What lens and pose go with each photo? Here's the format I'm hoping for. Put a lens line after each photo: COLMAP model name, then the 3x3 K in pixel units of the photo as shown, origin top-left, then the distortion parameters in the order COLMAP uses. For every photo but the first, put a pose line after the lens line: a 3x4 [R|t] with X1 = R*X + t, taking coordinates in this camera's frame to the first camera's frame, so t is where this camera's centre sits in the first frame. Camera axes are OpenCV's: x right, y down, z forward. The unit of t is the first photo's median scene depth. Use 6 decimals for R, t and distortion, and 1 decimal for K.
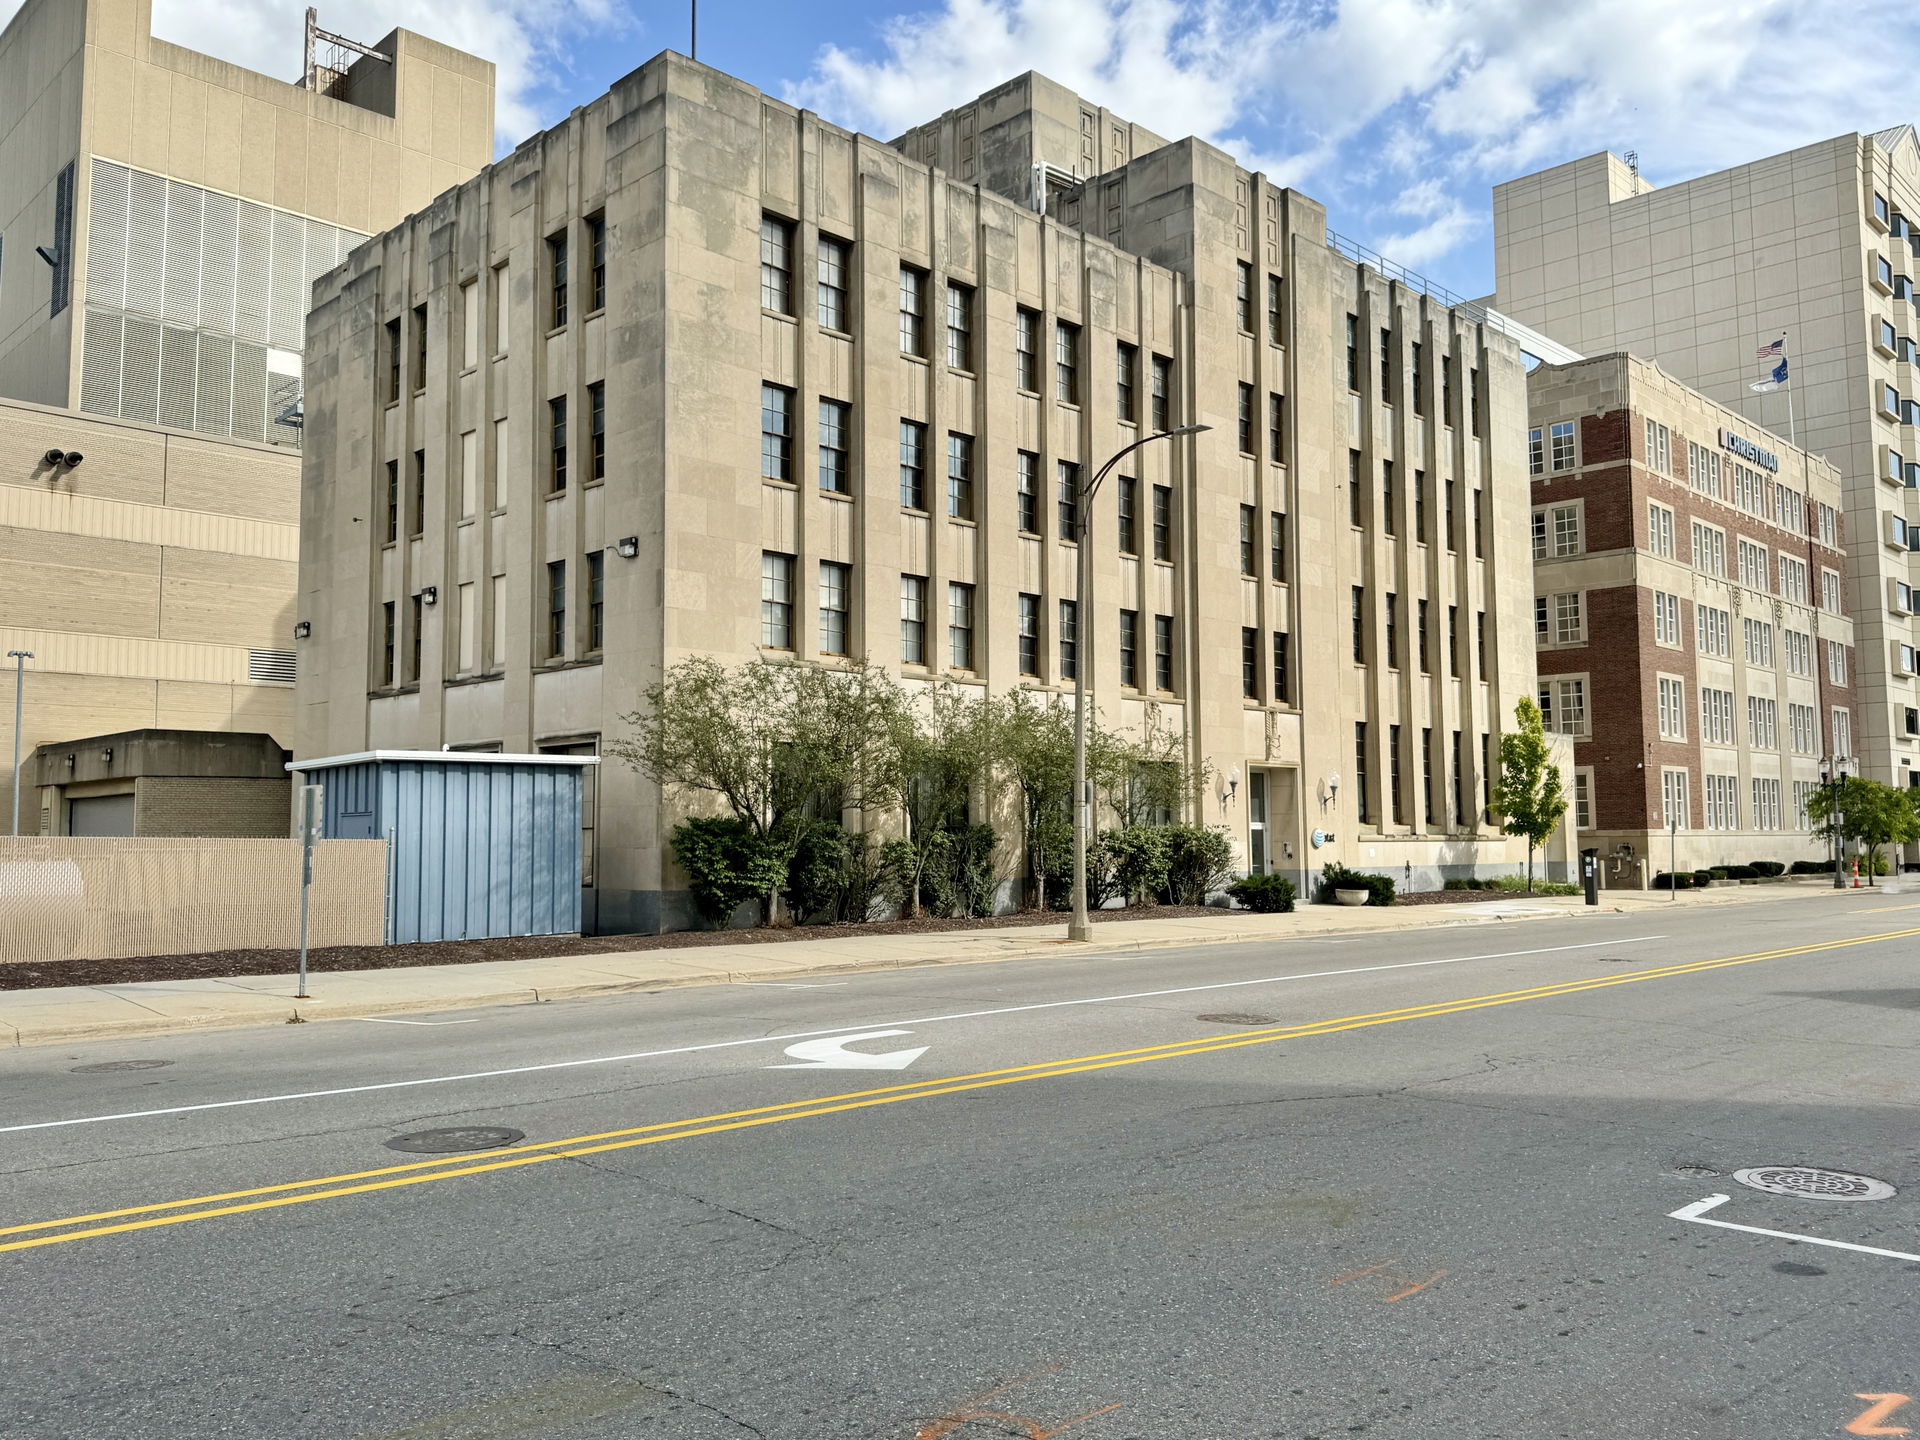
lens RADIAL K [[1522.4, 0, 960.0], [0, 1522.4, 720.0], [0, 0, 1]] dist [0.155448, -0.249802]
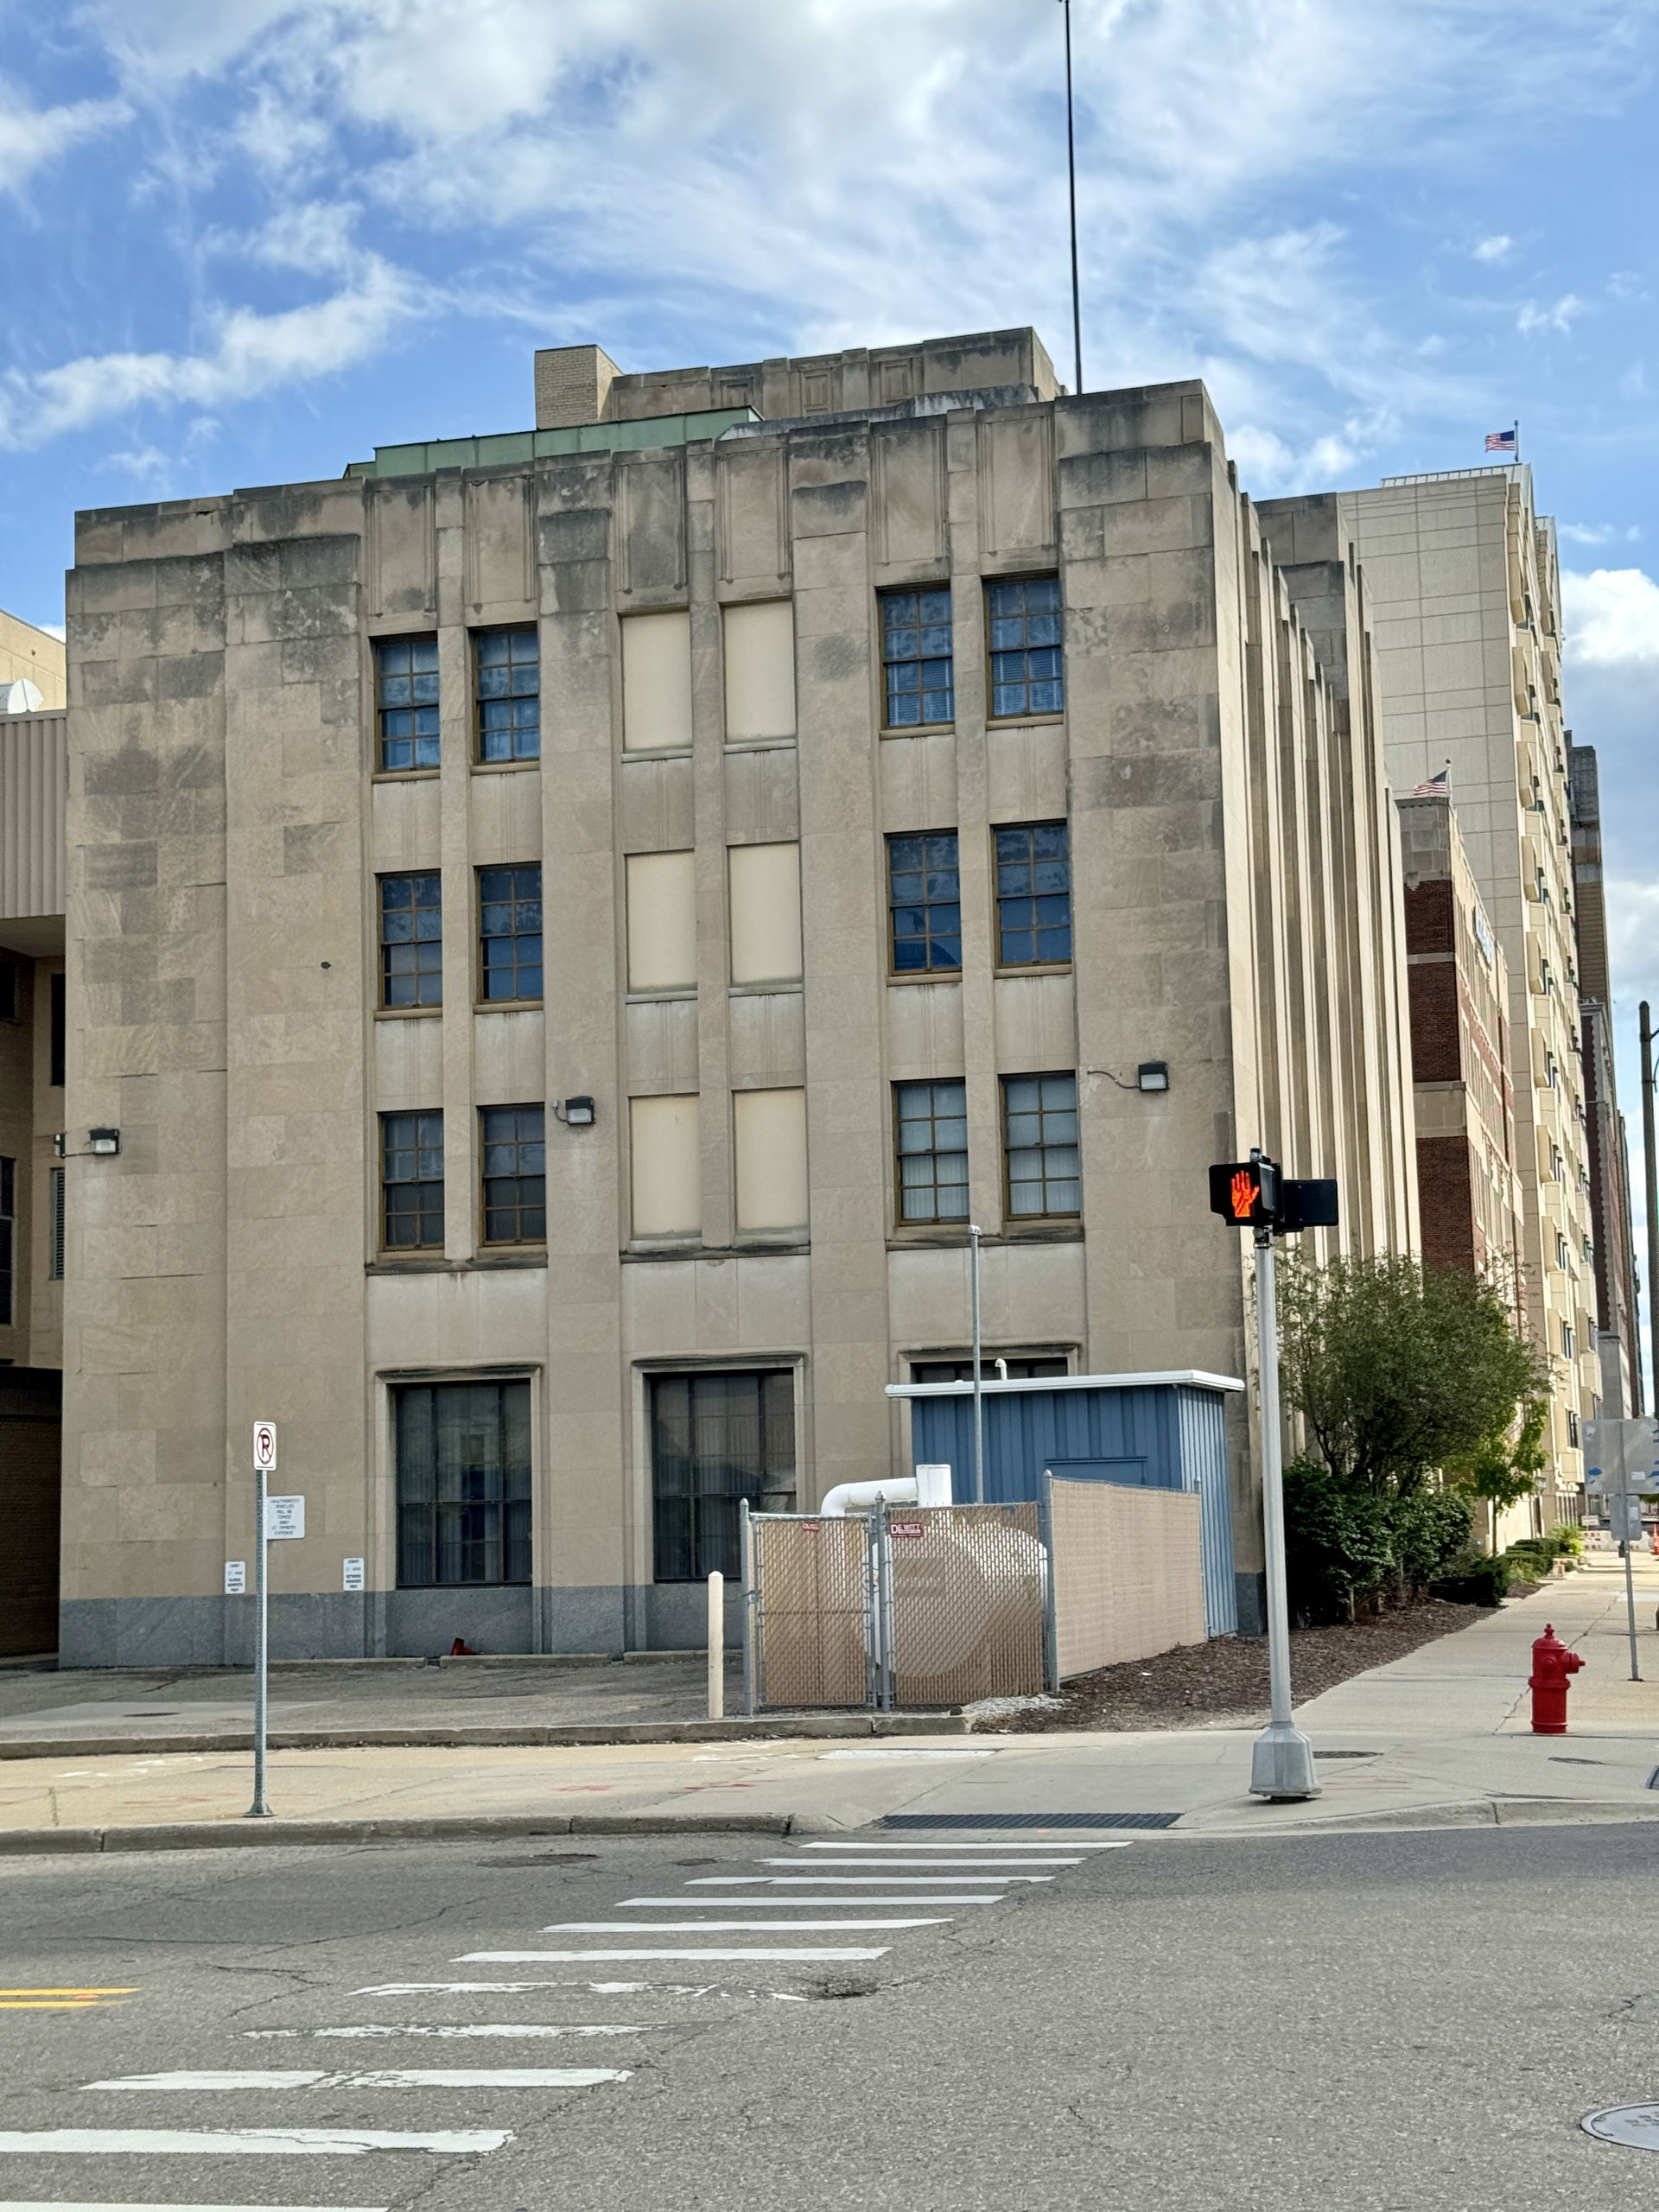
lens RADIAL K [[3539.0, 0, 829.5], [0, 3539.0, 1106.0], [0, 0, 1]] dist [0.004099, -0.046863]
pose [[0.855743, 0.045098, 0.515432, -0.919157], [-0.018420, 0.998218, -0.056759, -0.004633], [-0.517073, 0.039077, 0.855049, -0.228810]]
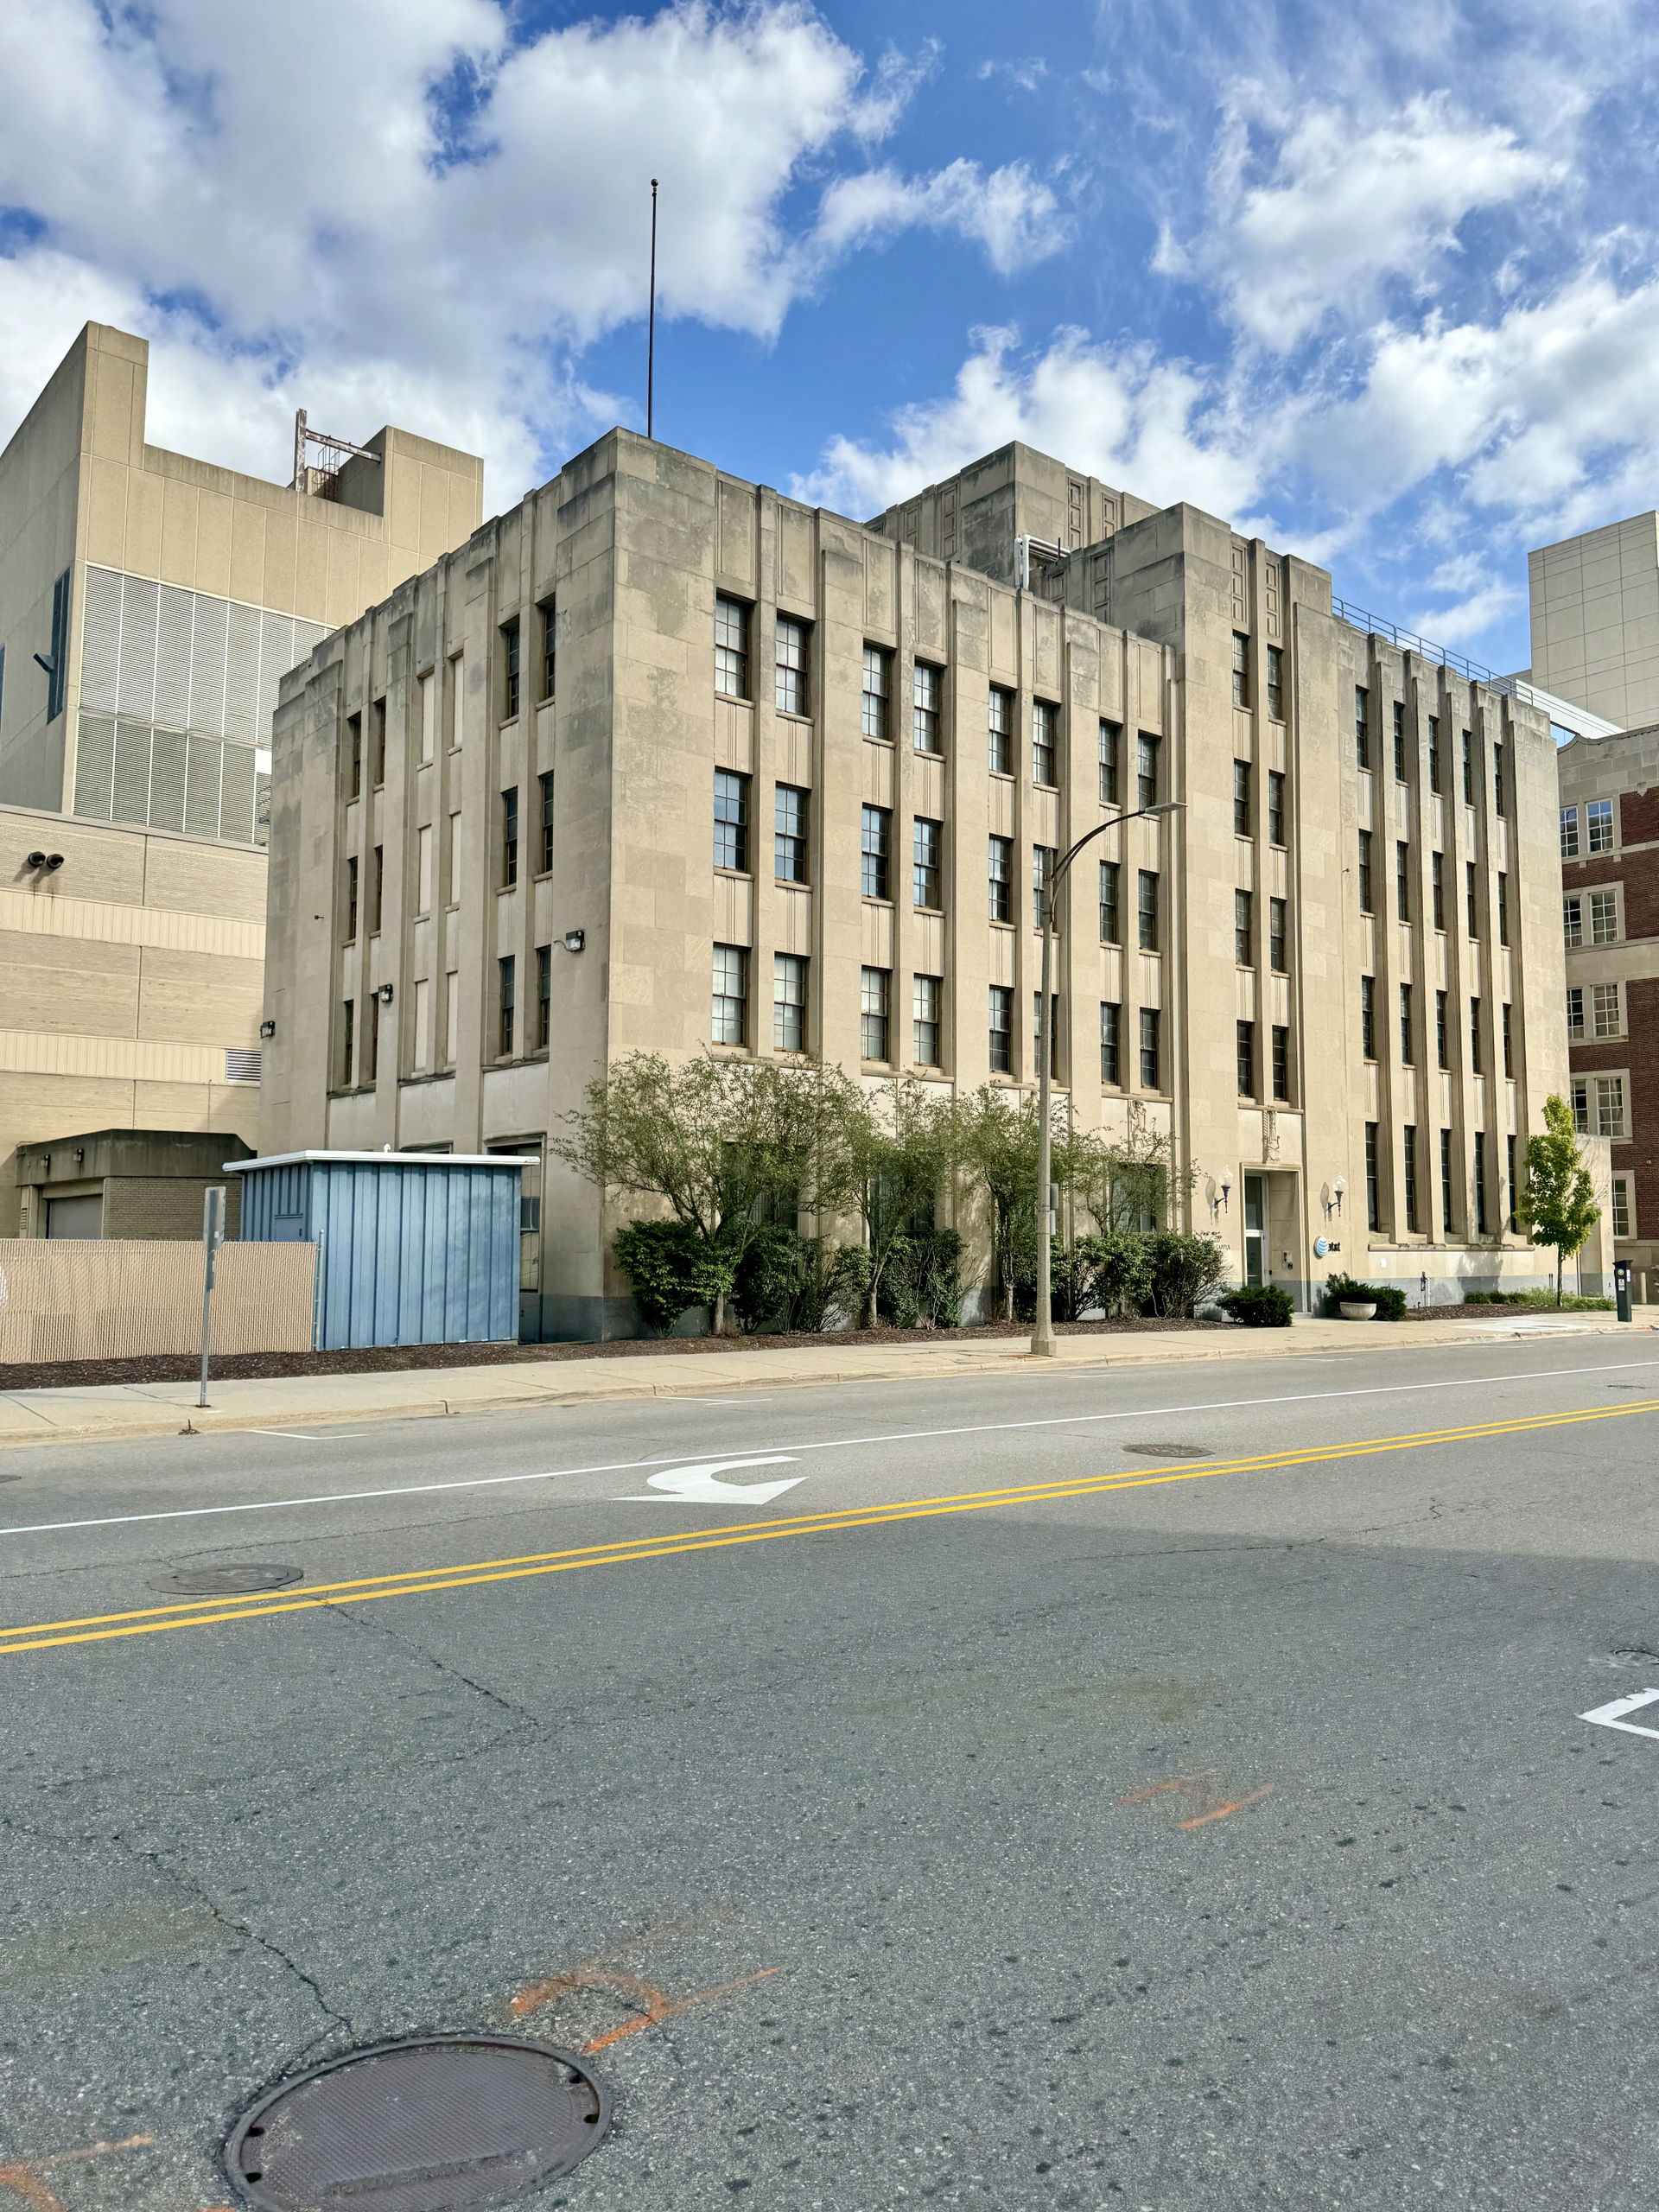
lens RADIAL K [[1563.1, 0, 829.5], [0, 1563.1, 1106.0], [0, 0, 1]] dist [0.176136, -0.341994]
pose [[0.996440, -0.001025, -0.084294, 0.021473], [0.000225, 0.999955, -0.009498, 0.000761], [0.084300, 0.009445, 0.996396, 0.020380]]
